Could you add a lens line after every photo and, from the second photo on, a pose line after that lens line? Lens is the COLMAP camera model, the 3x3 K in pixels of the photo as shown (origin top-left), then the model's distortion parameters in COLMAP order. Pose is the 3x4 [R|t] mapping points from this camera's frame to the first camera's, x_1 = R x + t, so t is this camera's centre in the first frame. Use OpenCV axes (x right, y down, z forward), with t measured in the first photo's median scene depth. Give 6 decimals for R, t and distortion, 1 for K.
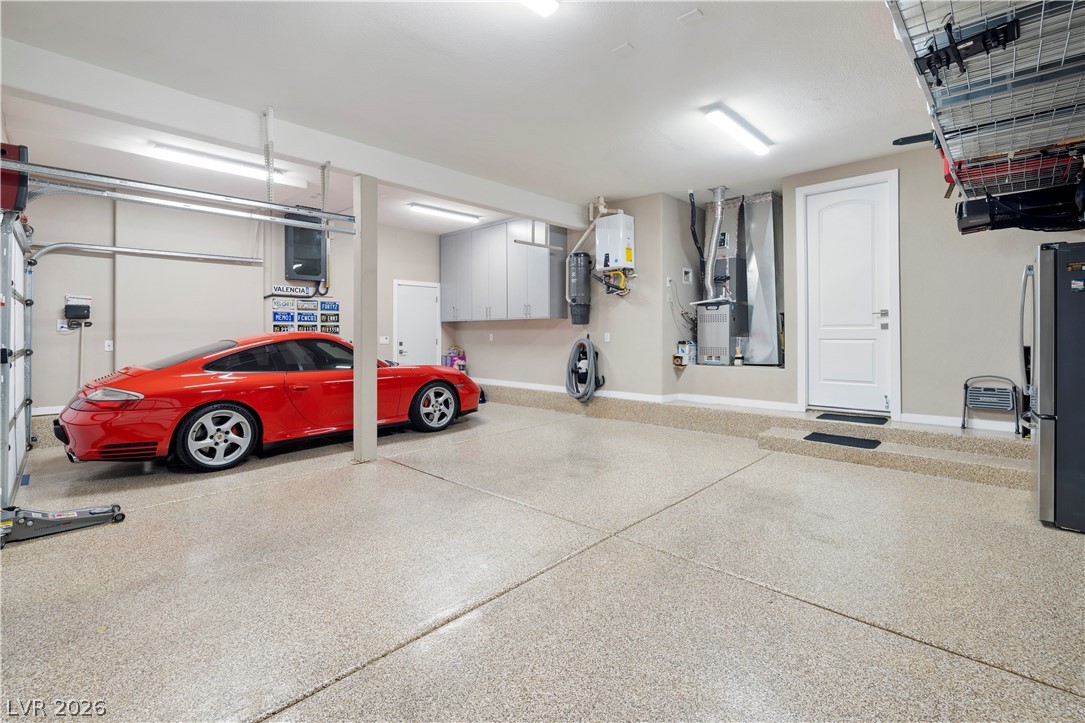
lens RADIAL K [[492.9, 0, 542.5], [0, 492.9, 362.6], [0, 0, 1]] dist [0.000814, 0.000032]
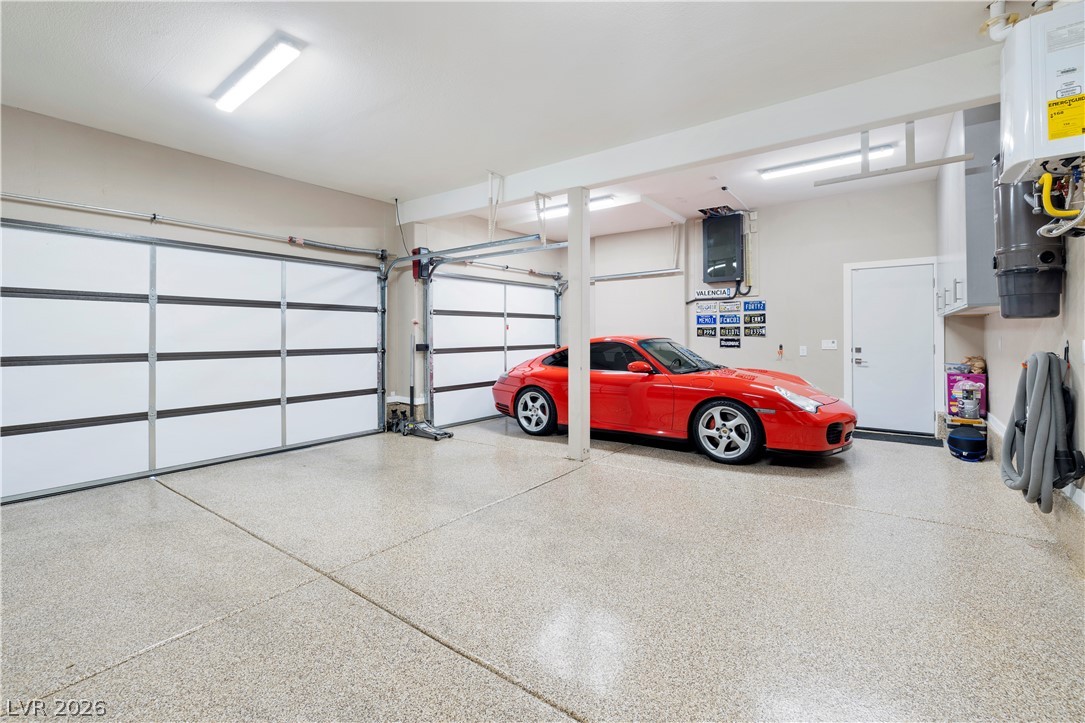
lens RADIAL K [[483.9, 0, 538.5], [0, 483.9, 339.8], [0, 0, 1]] dist [-0.002506, -0.001594]
pose [[0.104567, 0.009330, -0.994474, 0.443429], [-0.057556, 0.998337, 0.003314, -0.034471], [0.992851, 0.056891, 0.104930, 0.552419]]
